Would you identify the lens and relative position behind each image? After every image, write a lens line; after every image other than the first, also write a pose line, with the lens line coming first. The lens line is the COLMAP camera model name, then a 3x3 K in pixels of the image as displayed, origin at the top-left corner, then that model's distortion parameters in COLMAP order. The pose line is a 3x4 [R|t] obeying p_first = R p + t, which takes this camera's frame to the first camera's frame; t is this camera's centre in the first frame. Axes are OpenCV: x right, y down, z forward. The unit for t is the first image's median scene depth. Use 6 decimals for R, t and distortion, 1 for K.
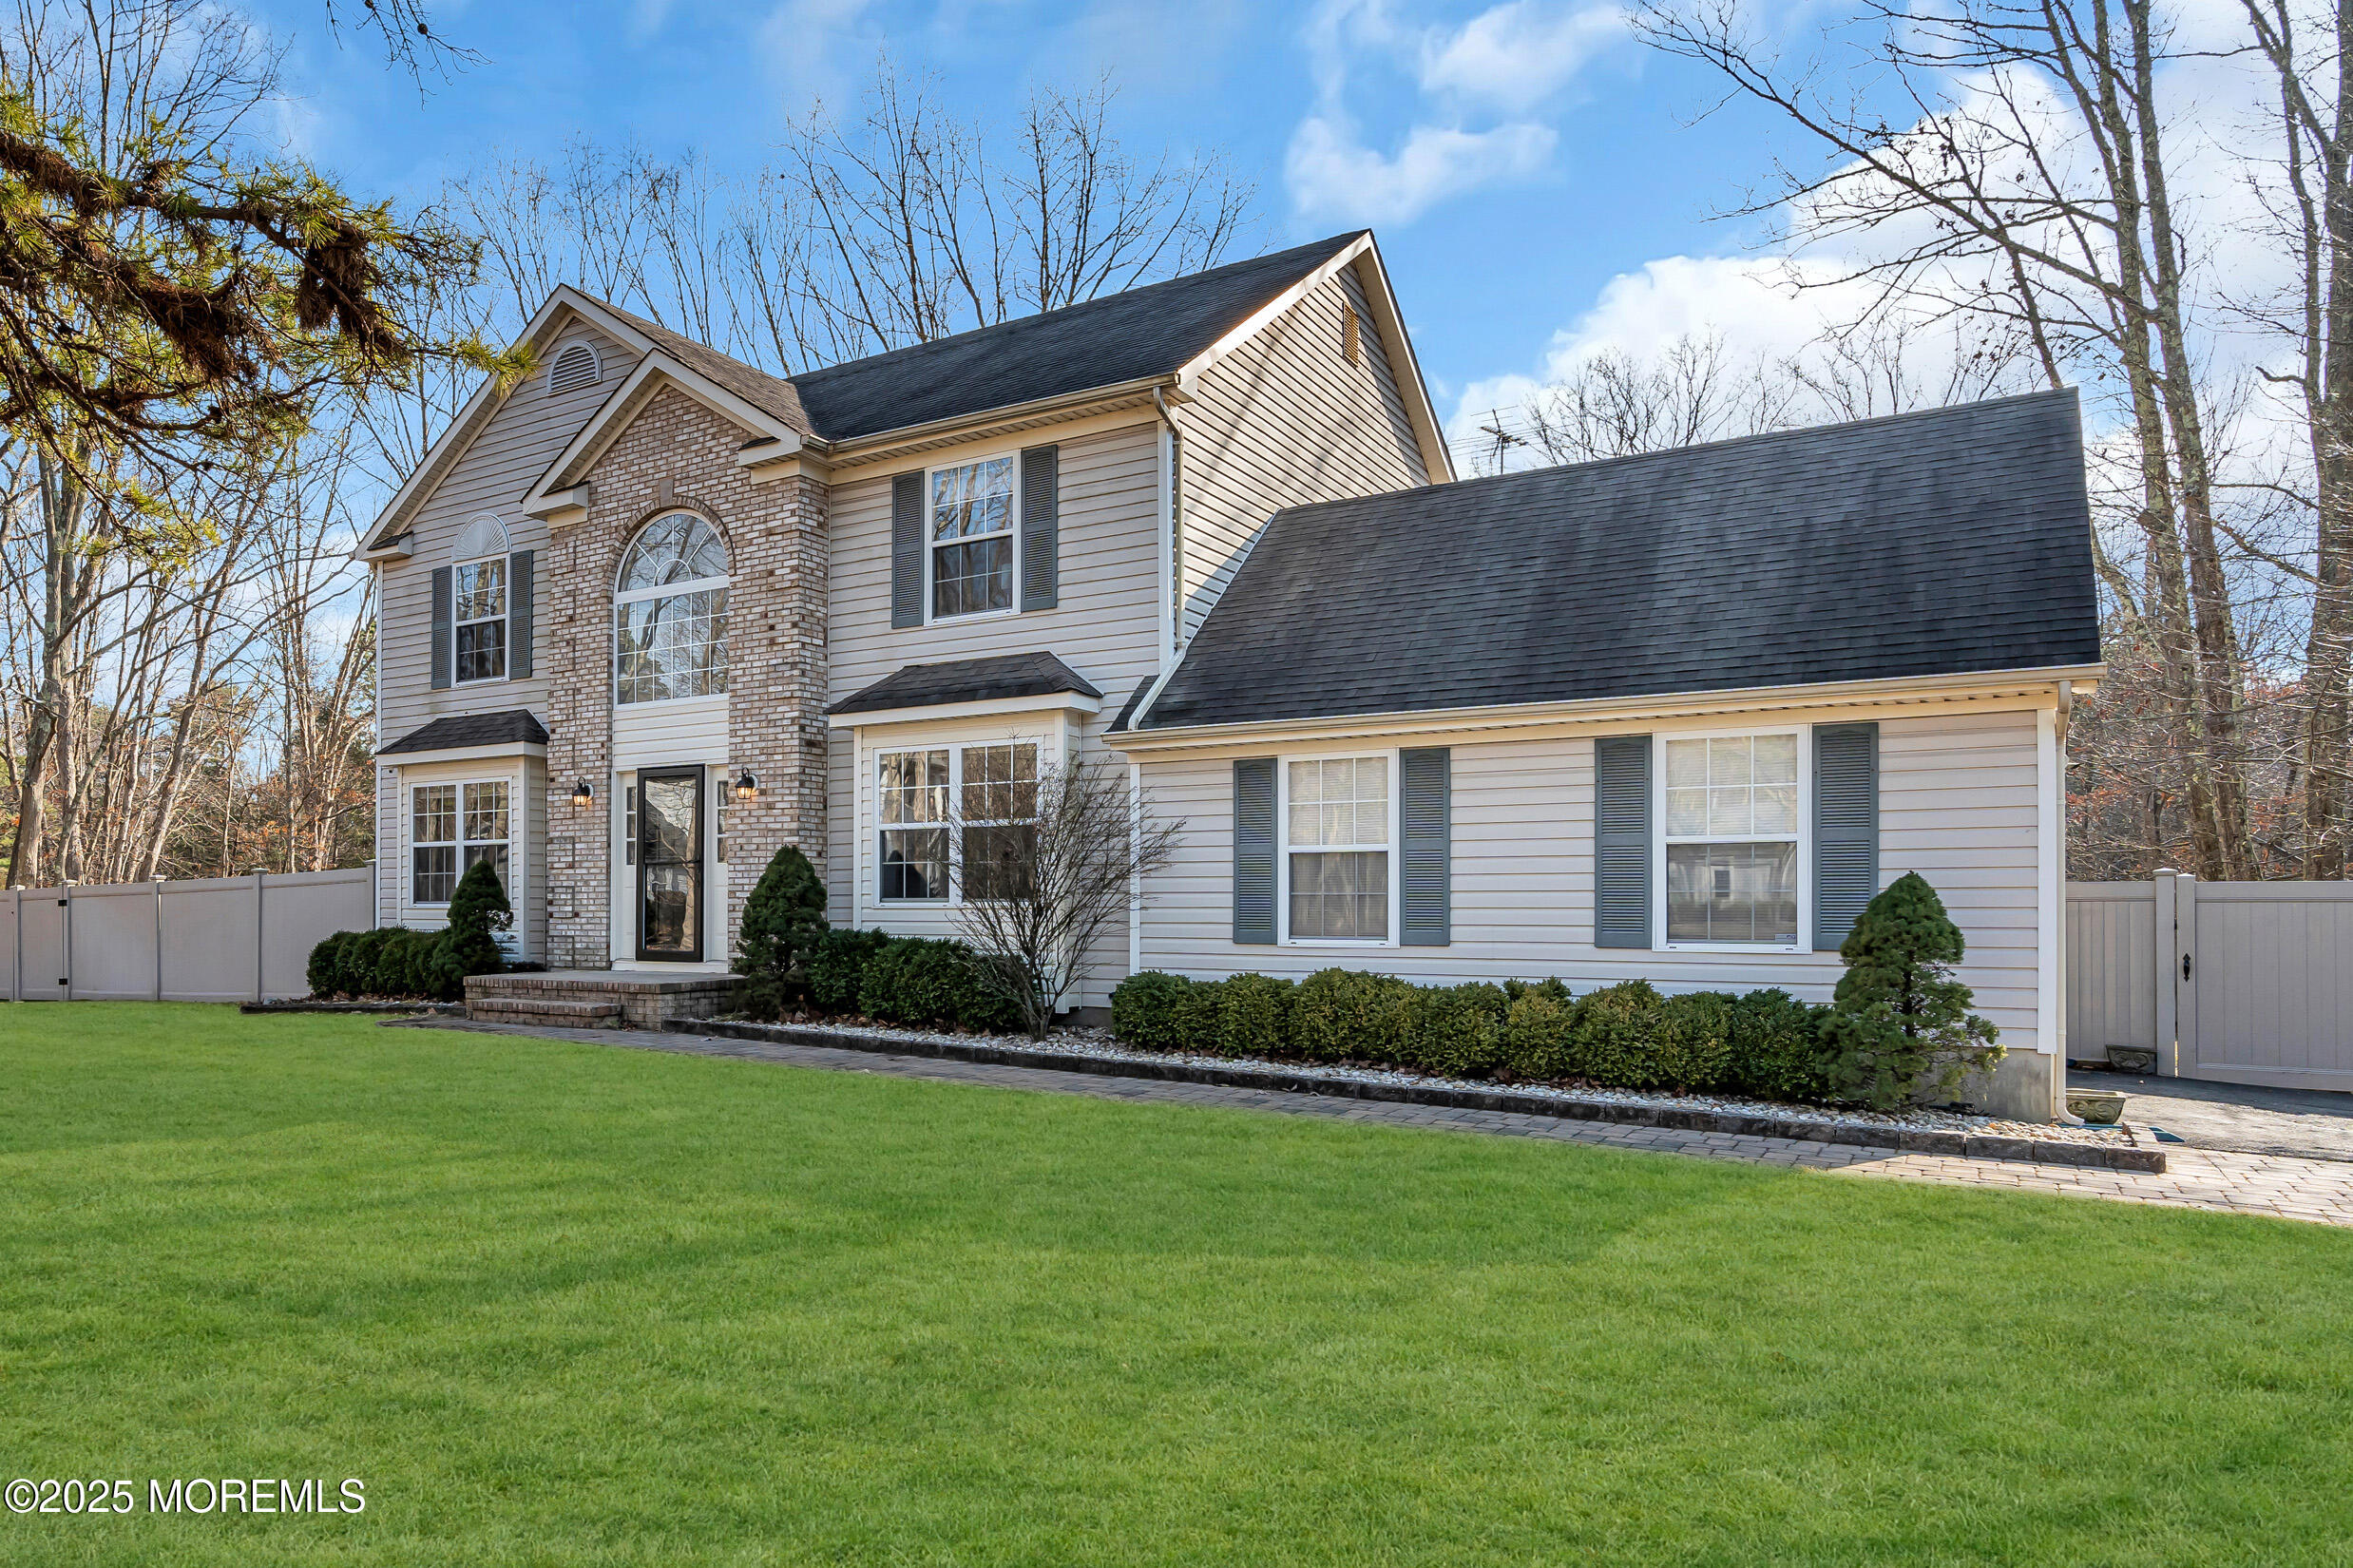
lens RADIAL K [[1556.8, 0, 819.5], [0, 1556.8, 899.8], [0, 0, 1]] dist [-0.010529, -0.000742]
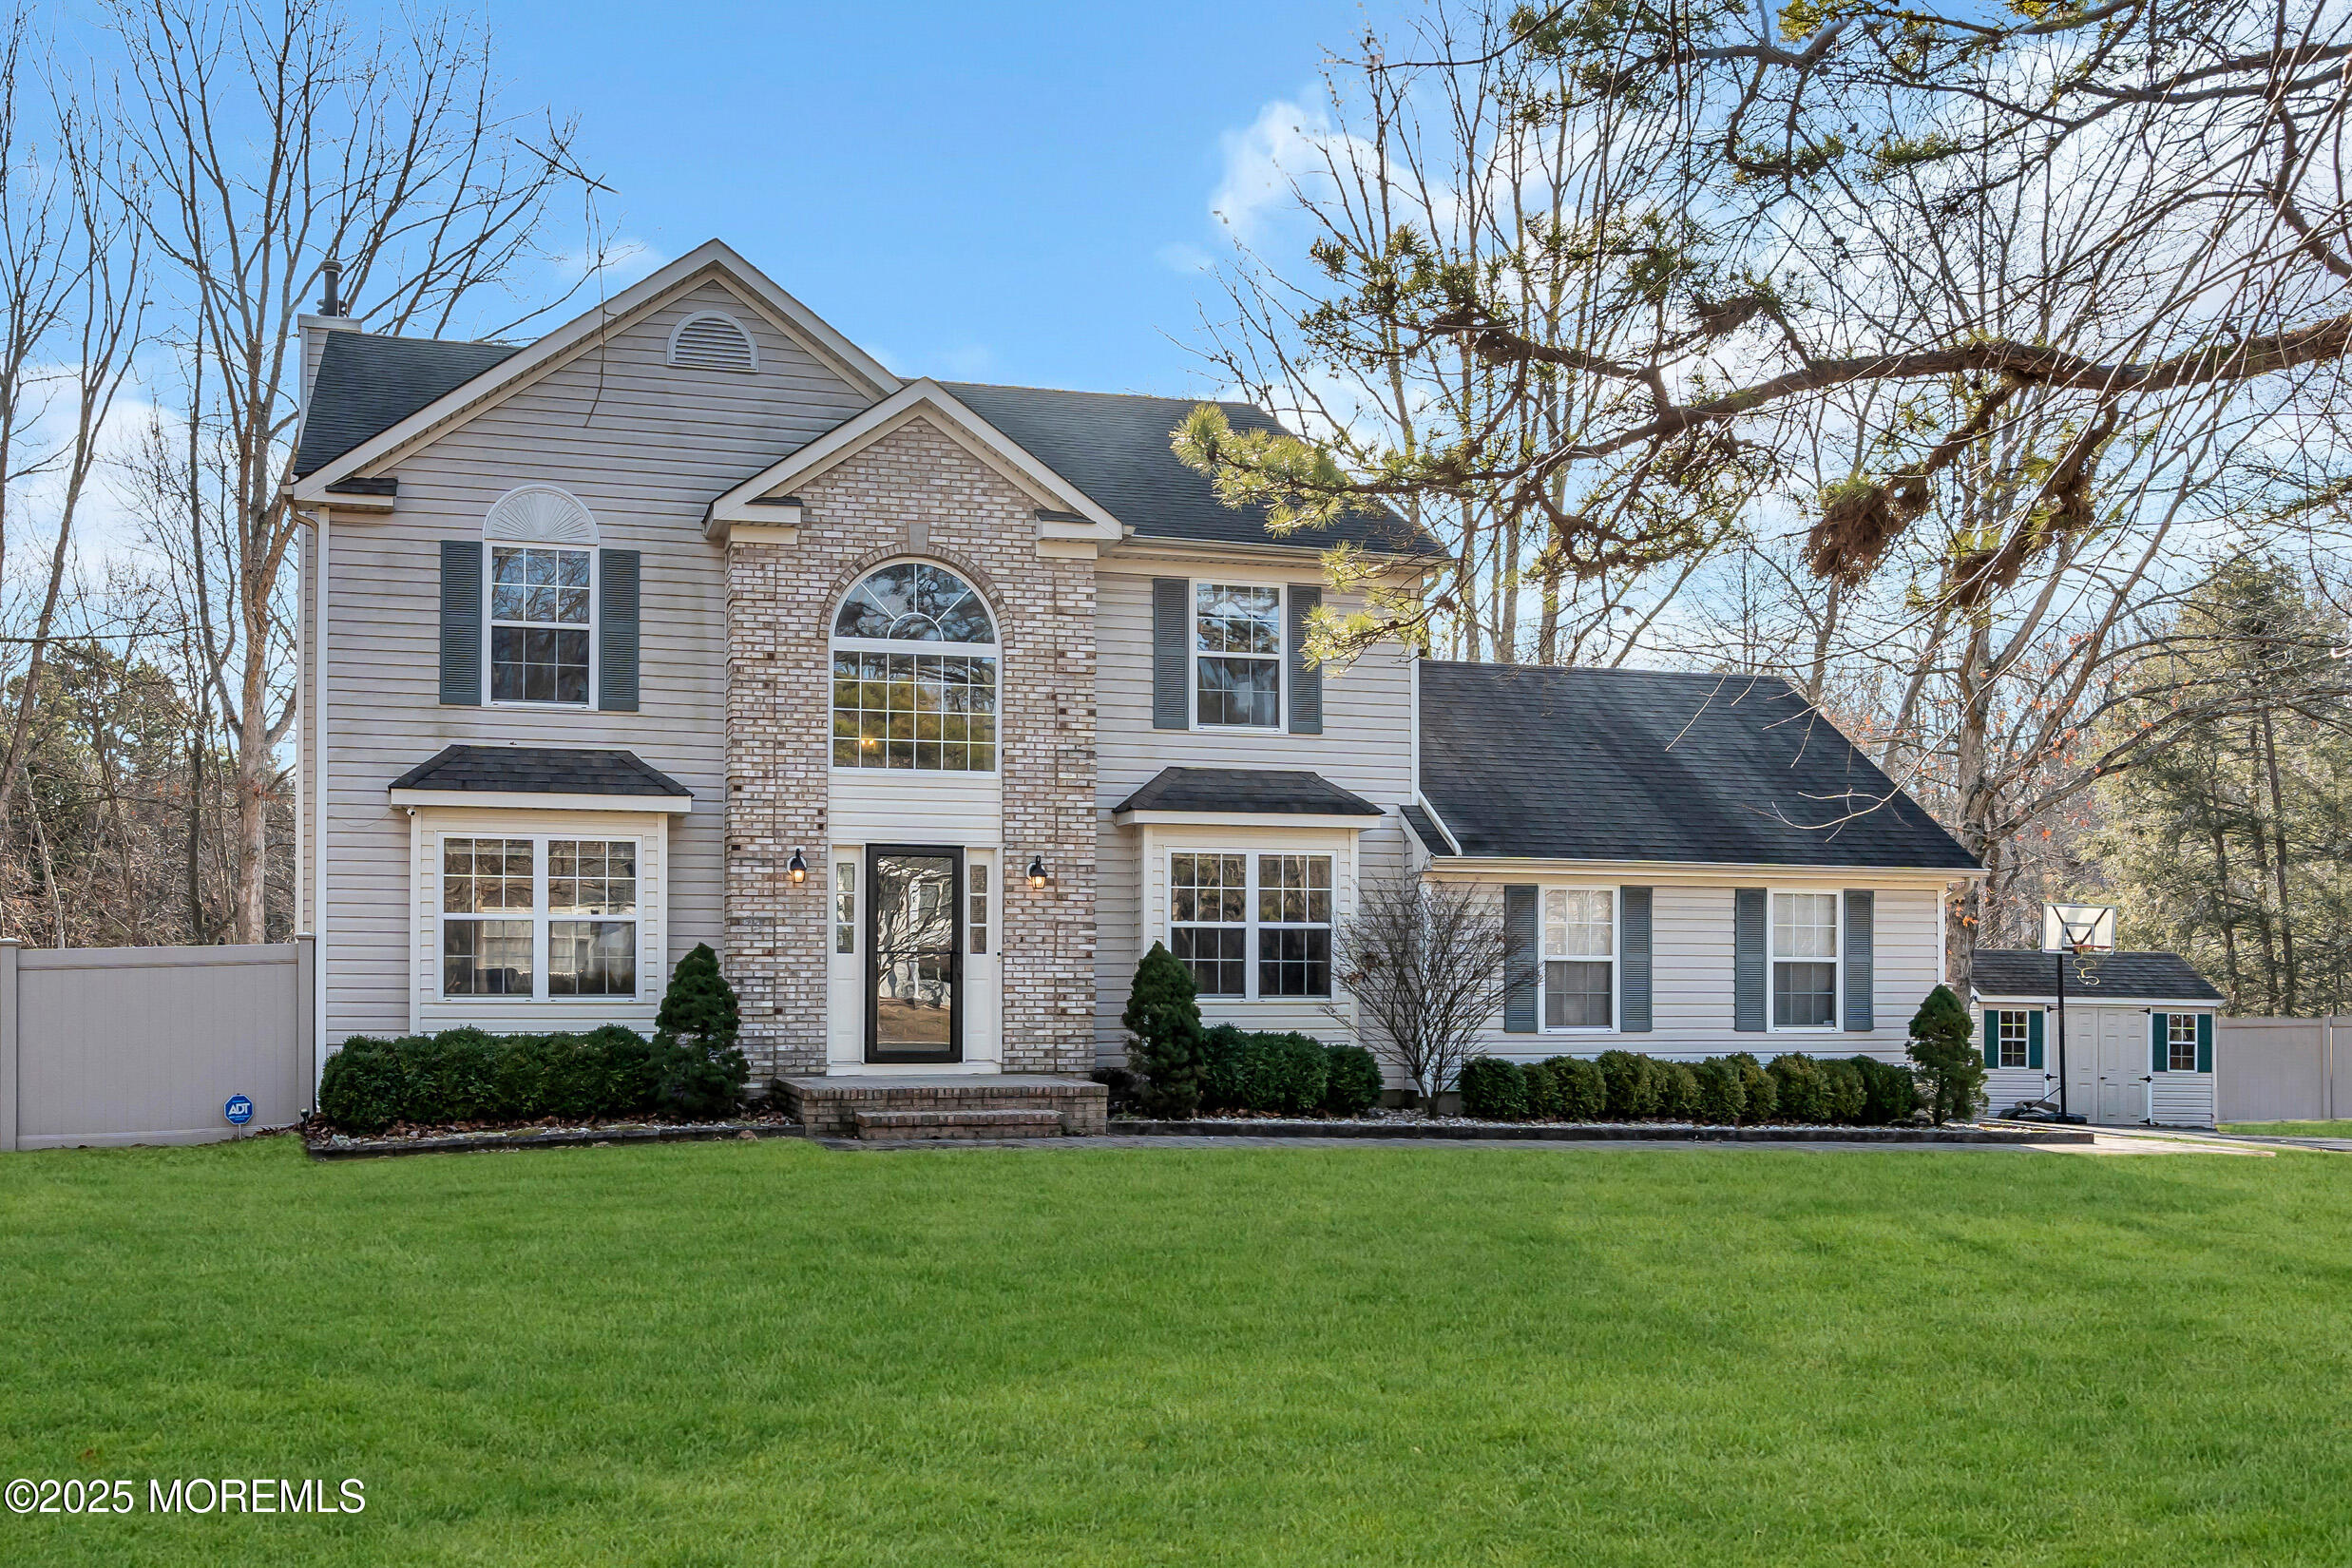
lens RADIAL K [[1965.4, 0, 953.5], [0, 1965.4, 965.1], [0, 0, 1]] dist [-0.011408, 0.008673]
pose [[0.634388, 0.008441, 0.772969, -1.040499], [-0.007518, 0.999960, -0.004749, -0.012708], [-0.772978, -0.002798, 0.634427, 0.292531]]
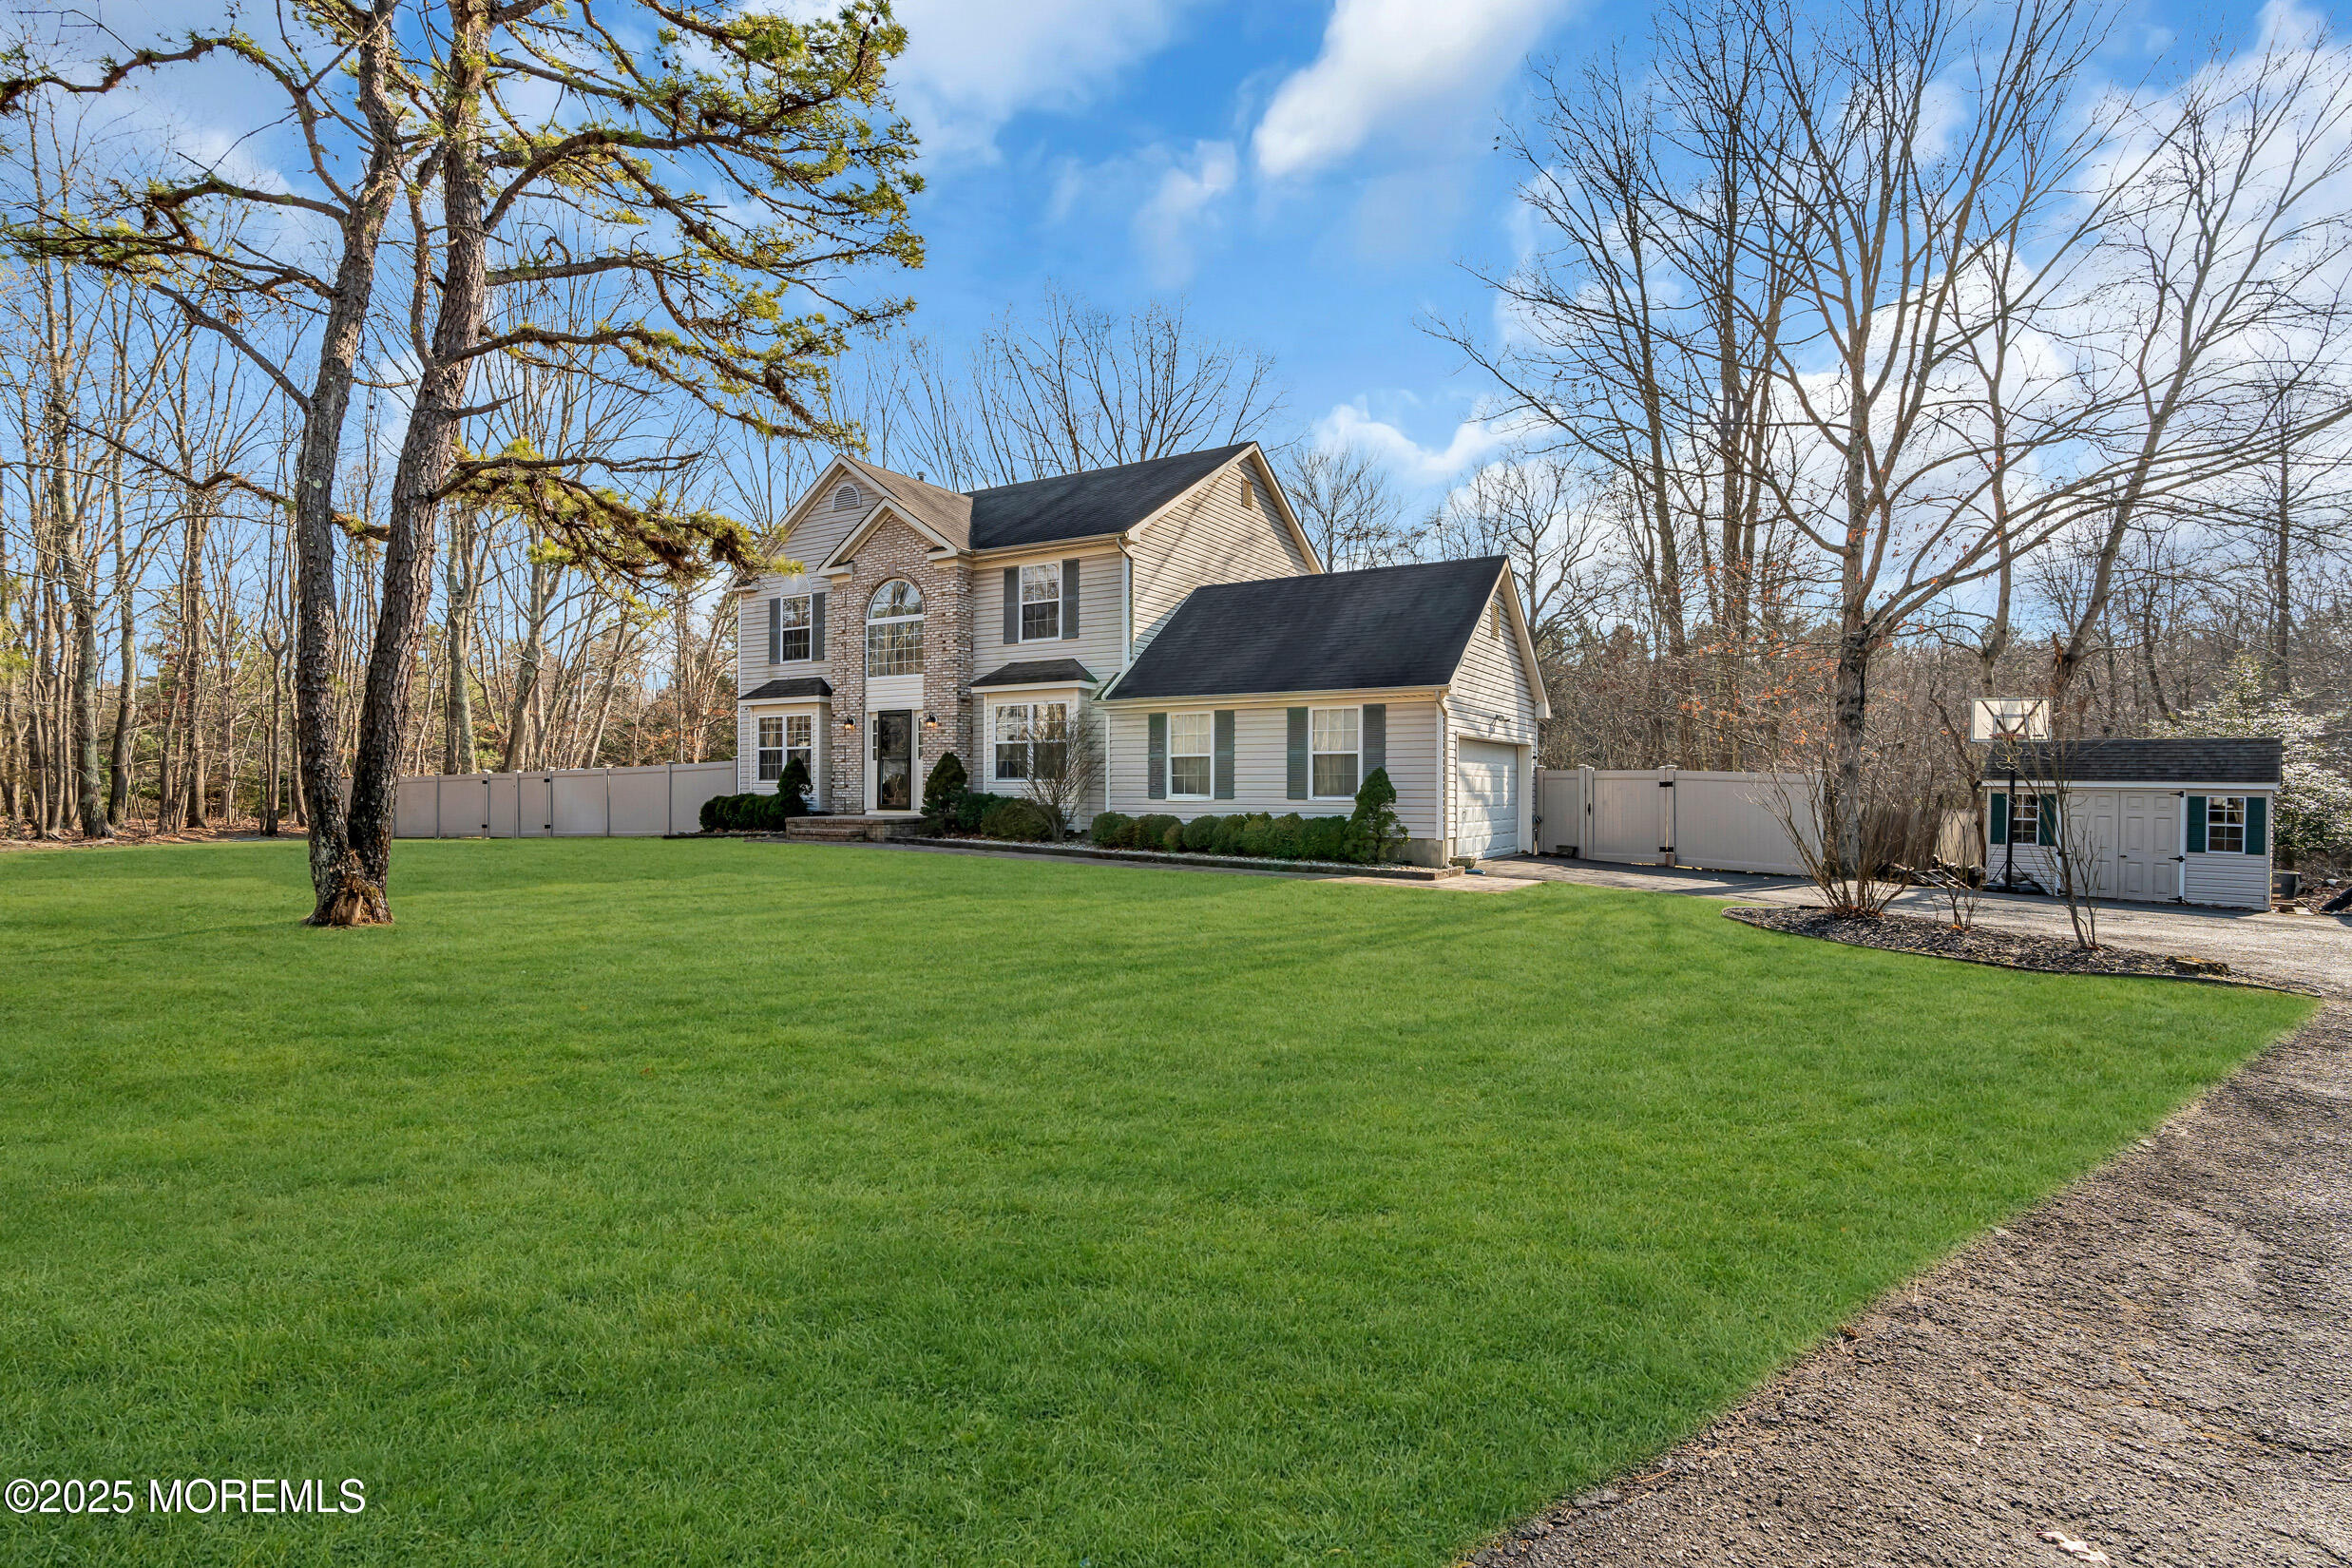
lens RADIAL K [[1098.6, 0, 1179.3], [0, 1098.6, 786.2], [0, 0, 1]] dist [-0.004776, -0.000419]
pose [[0.994242, 0.000086, 0.107160, 0.122331], [-0.000758, 0.999980, 0.006231, 0.001140], [-0.107158, -0.006276, 0.994222, -0.449040]]
